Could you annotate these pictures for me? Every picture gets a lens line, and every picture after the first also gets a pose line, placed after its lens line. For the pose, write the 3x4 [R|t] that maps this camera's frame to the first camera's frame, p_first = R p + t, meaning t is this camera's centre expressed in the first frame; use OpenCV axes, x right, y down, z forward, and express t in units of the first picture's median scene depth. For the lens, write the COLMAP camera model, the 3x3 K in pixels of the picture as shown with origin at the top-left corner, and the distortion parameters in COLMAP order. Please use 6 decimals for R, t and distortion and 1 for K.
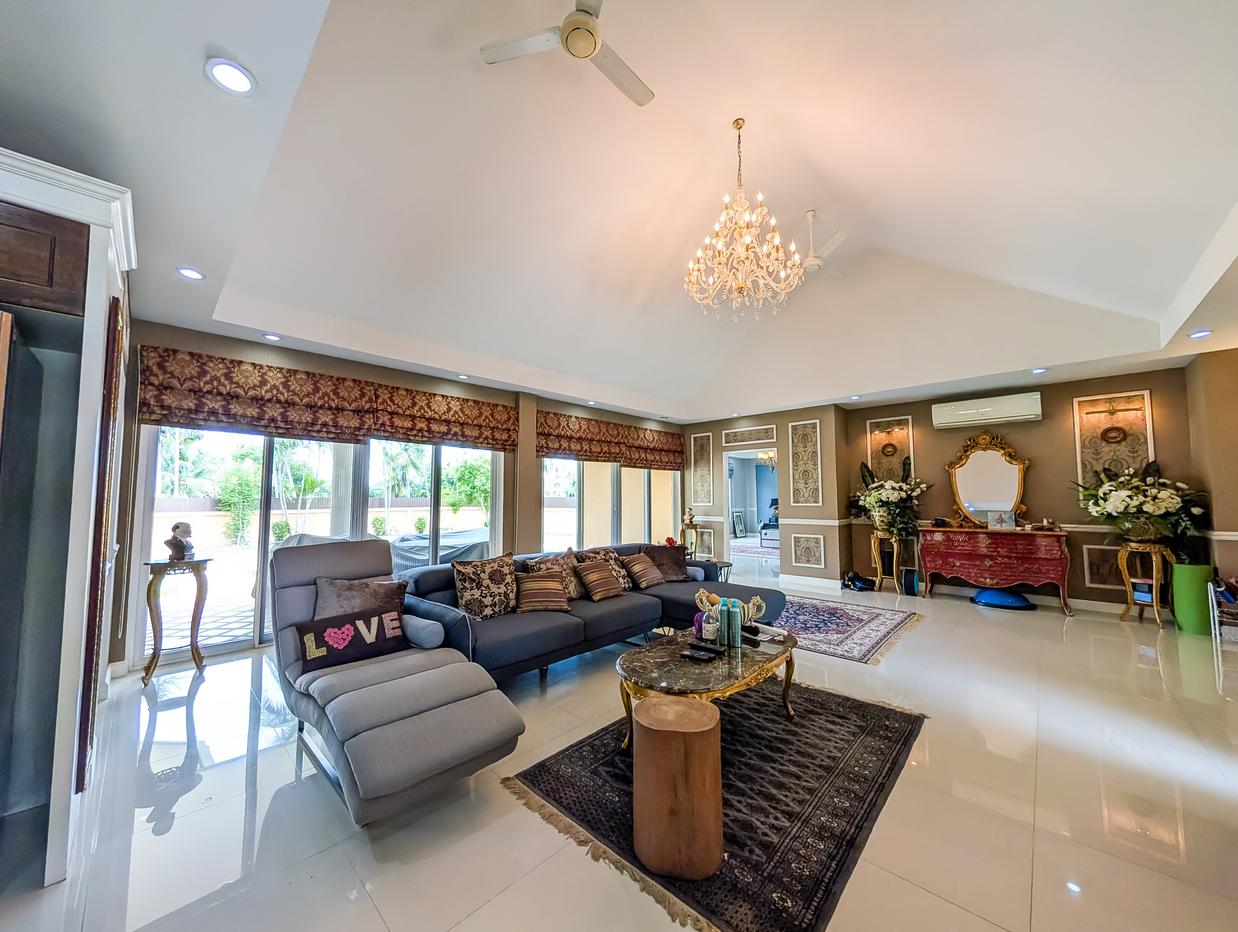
lens RADIAL K [[455.1, 0, 619.6], [0, 455.1, 470.1], [0, 0, 1]] dist [0.001793, 0.000337]
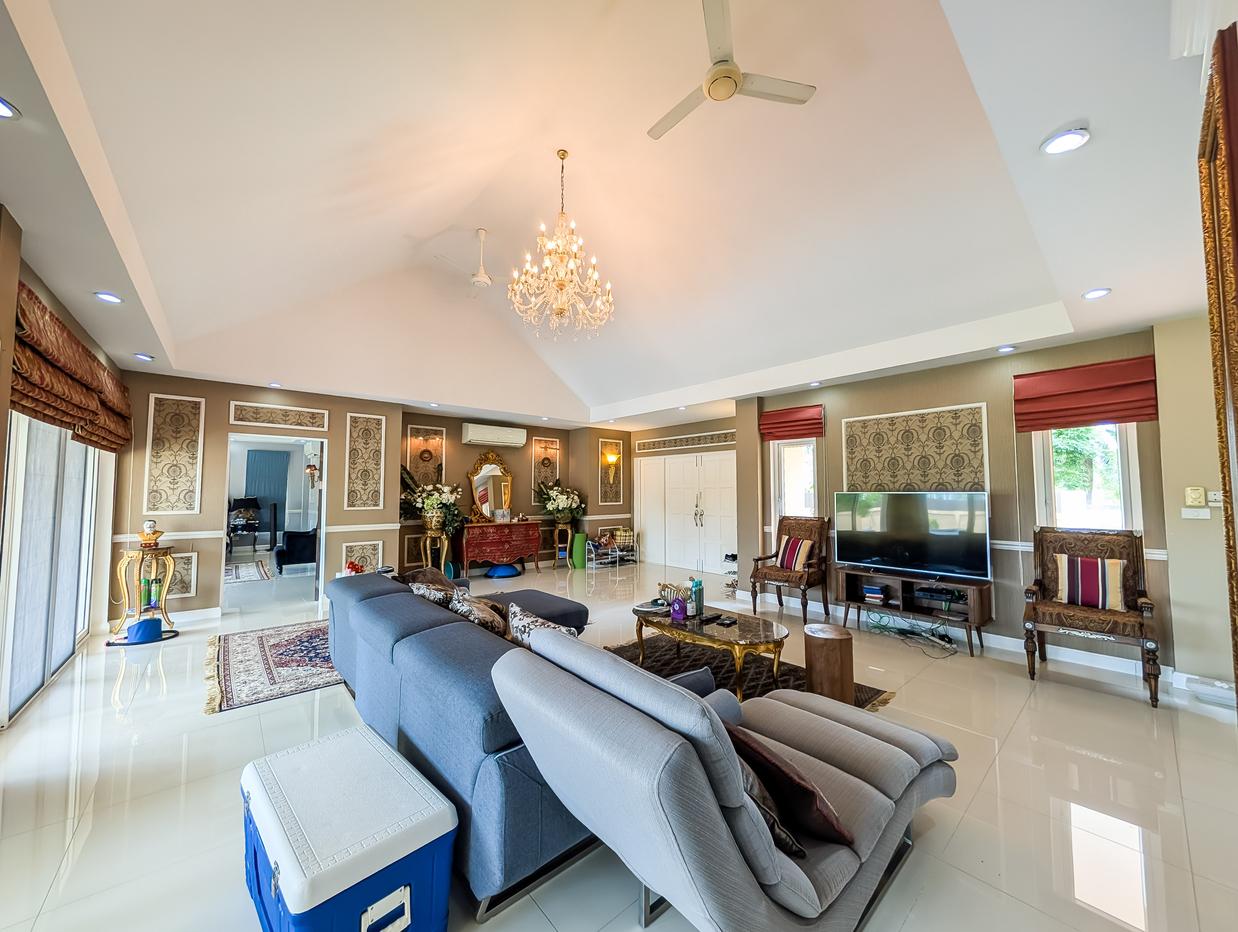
lens RADIAL K [[455.1, 0, 626.8], [0, 455.1, 469.5], [0, 0, 1]] dist [0.001793, 0.000337]
pose [[0.090734, 0.054872, 0.994362, -0.492236], [-0.062769, 0.996811, -0.049280, 0.013474], [-0.993895, -0.057943, 0.093889, 0.463560]]
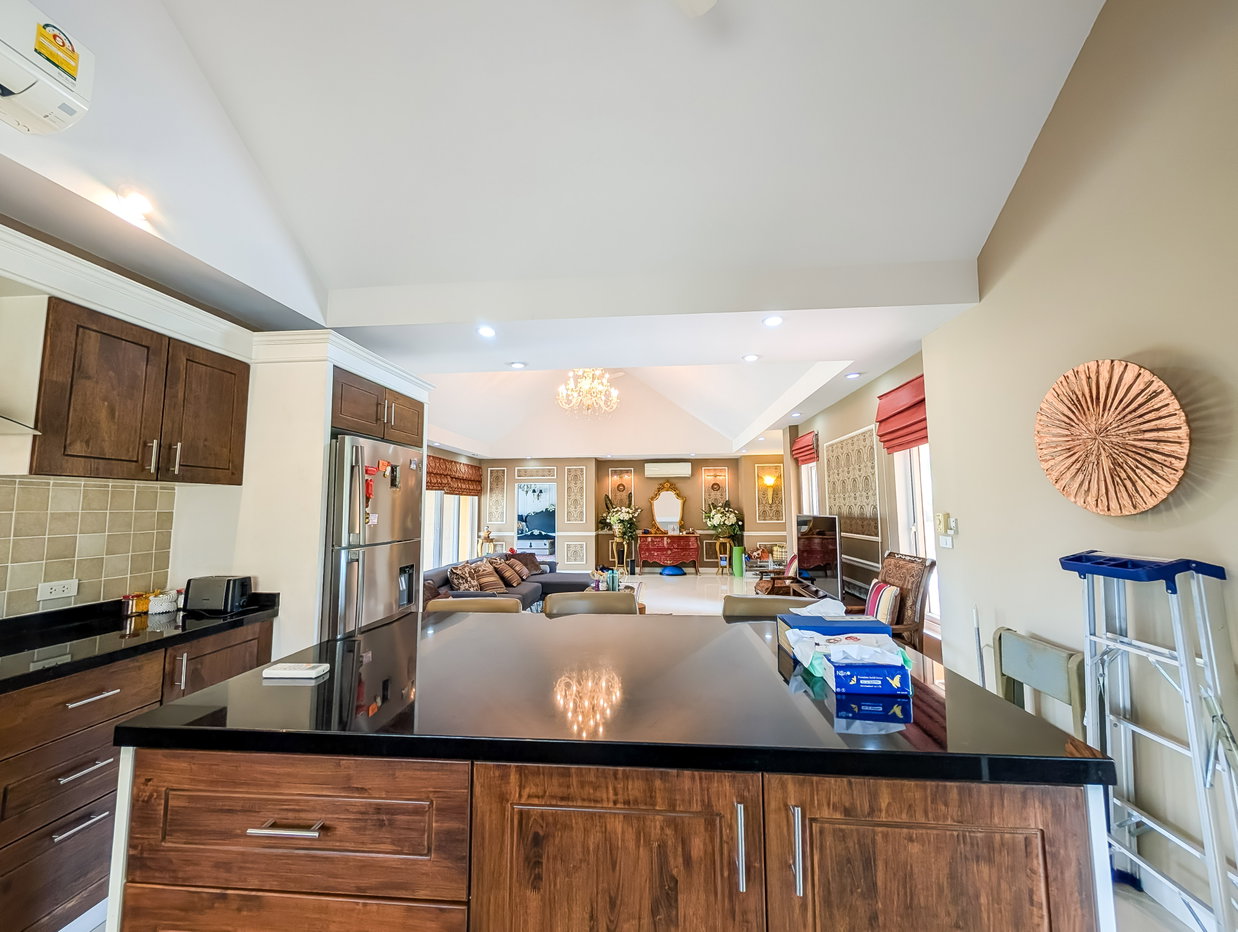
lens RADIAL K [[455.1, 0, 628.8], [0, 455.1, 470.7], [0, 0, 1]] dist [0.001793, 0.000337]
pose [[0.777348, 0.052059, 0.626913, -0.455721], [-0.036536, 0.998624, -0.037623, -0.049454], [-0.628009, 0.006341, 0.778180, -0.316389]]
